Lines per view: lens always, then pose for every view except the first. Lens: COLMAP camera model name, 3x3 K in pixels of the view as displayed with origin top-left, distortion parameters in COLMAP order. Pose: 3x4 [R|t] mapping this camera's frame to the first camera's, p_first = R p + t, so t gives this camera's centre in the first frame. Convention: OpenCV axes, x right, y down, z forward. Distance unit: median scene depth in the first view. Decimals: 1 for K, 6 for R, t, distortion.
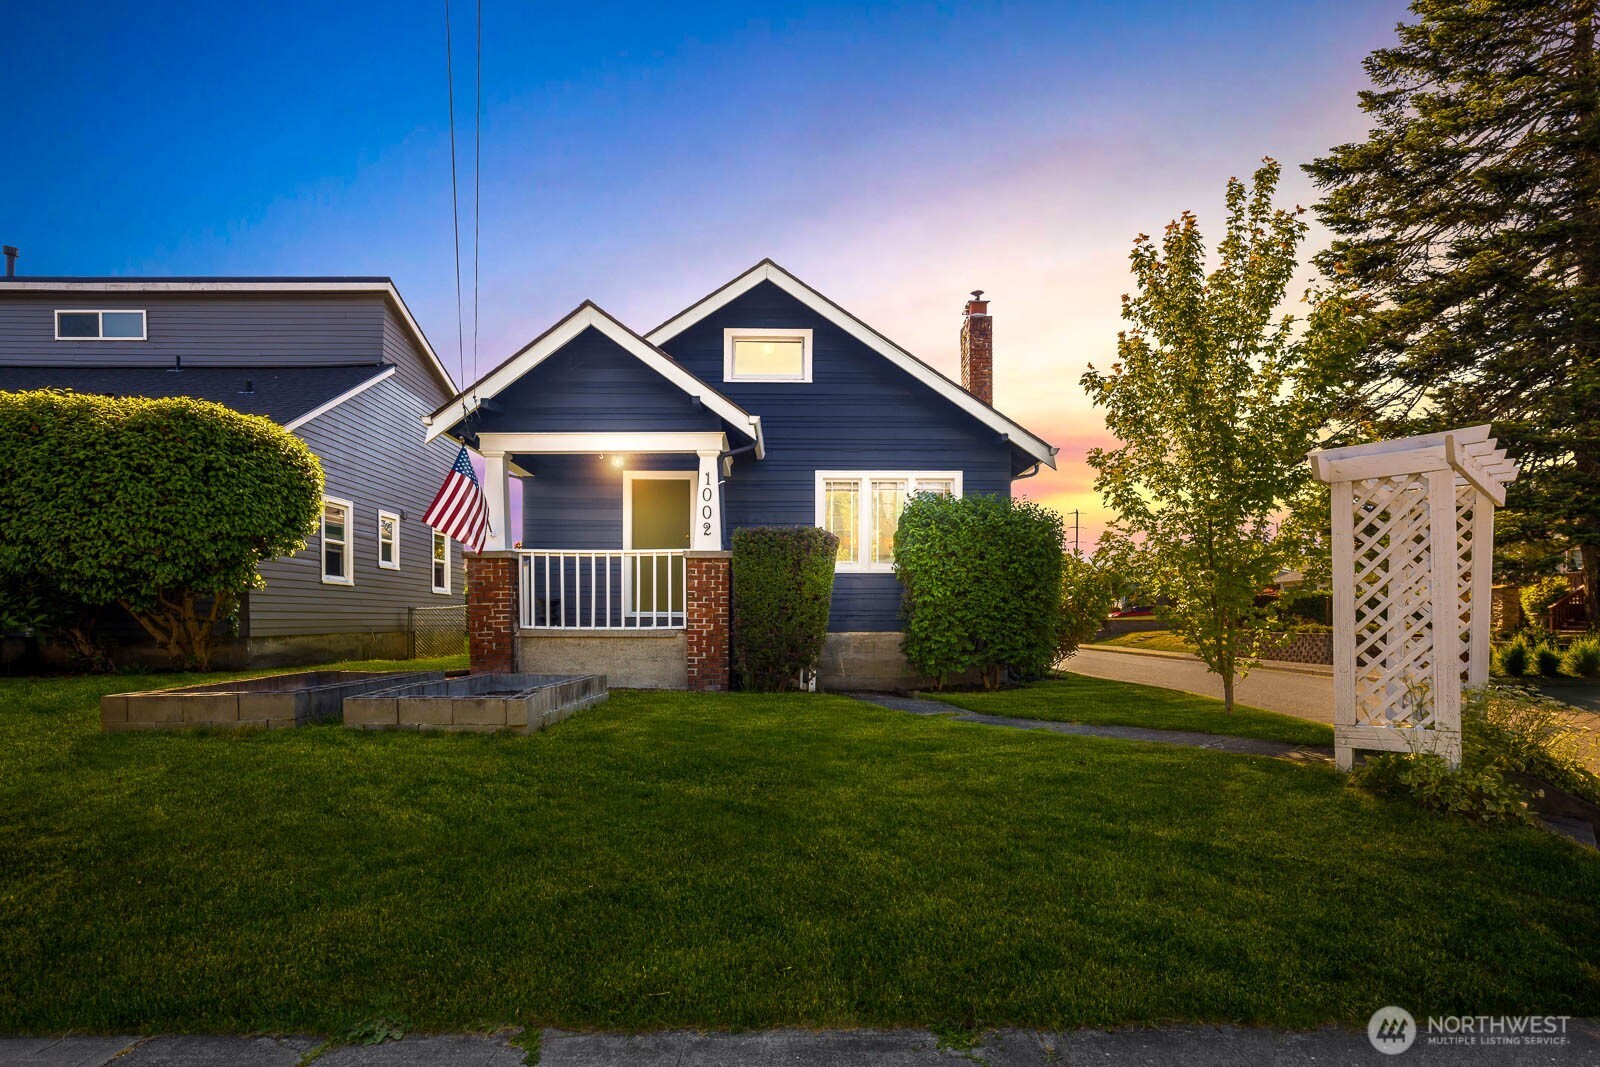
lens RADIAL K [[796.0, 0, 796.5], [0, 796.0, 625.2], [0, 0, 1]] dist [-0.000752, -0.000929]
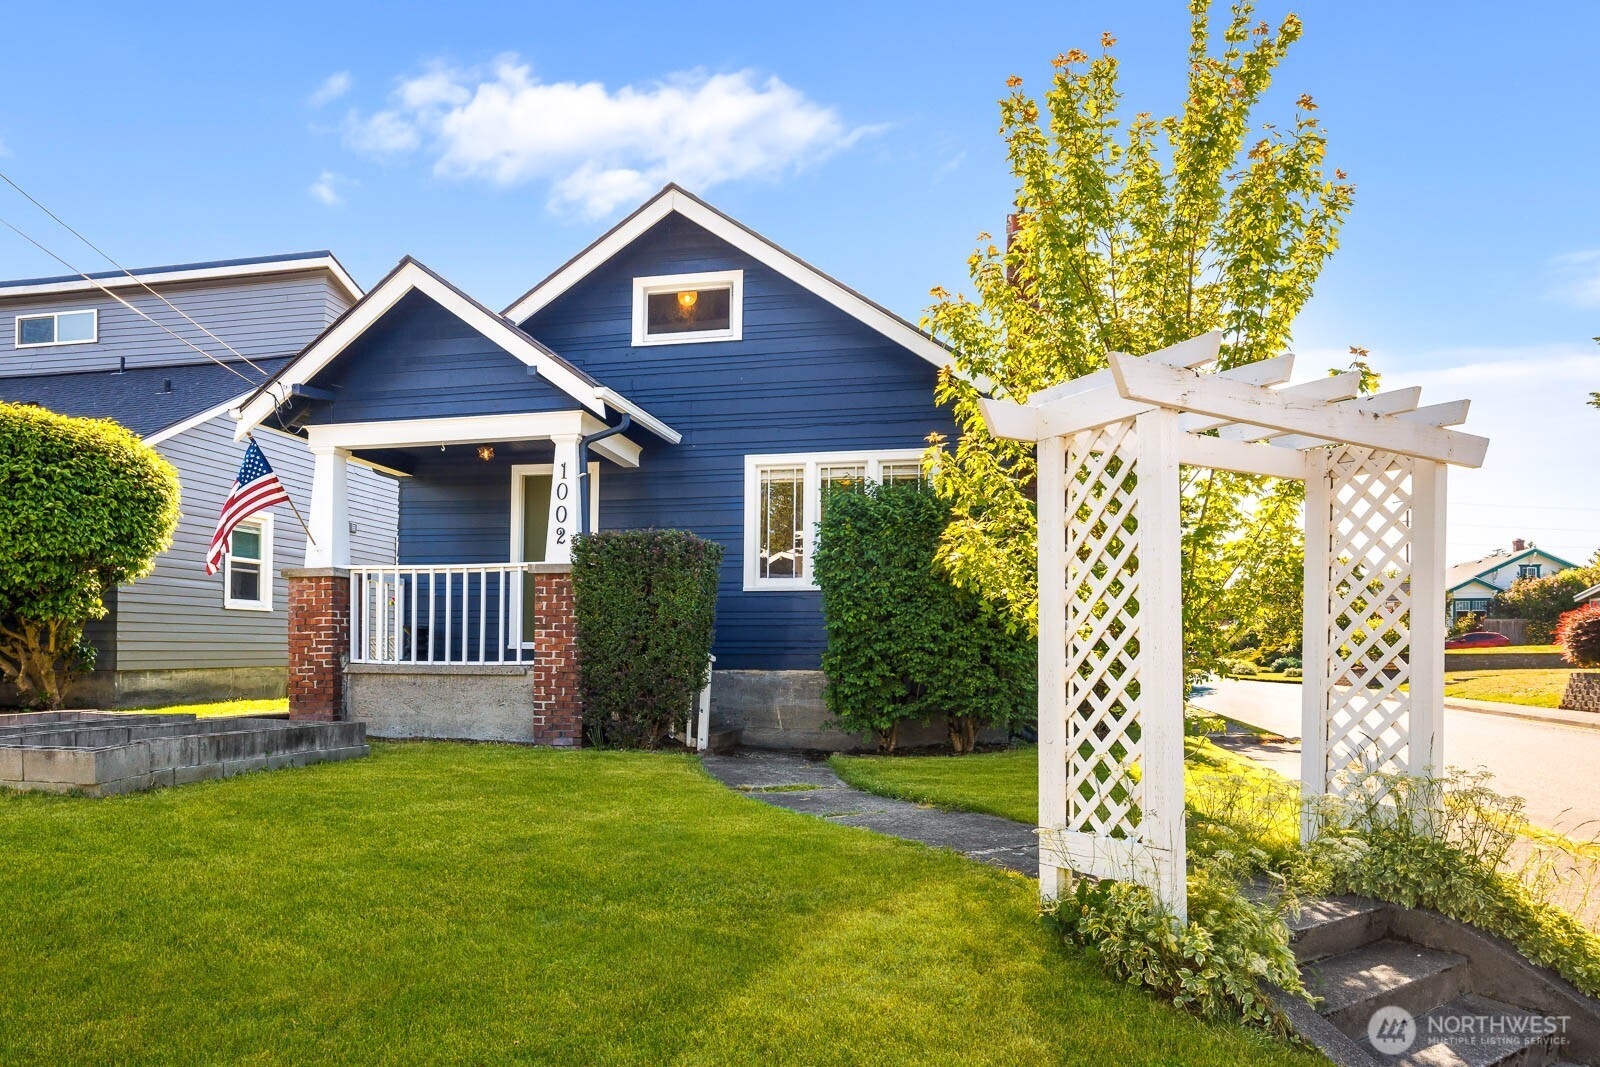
lens RADIAL K [[1014.0, 0, 793.4], [0, 1014.0, 631.9], [0, 0, 1]] dist [-0.000477, -0.001297]
pose [[0.974748, -0.001049, -0.223304, 0.328337], [-0.004788, 0.999661, -0.025594, -0.003149], [0.223255, 0.026017, 0.974413, 0.090721]]
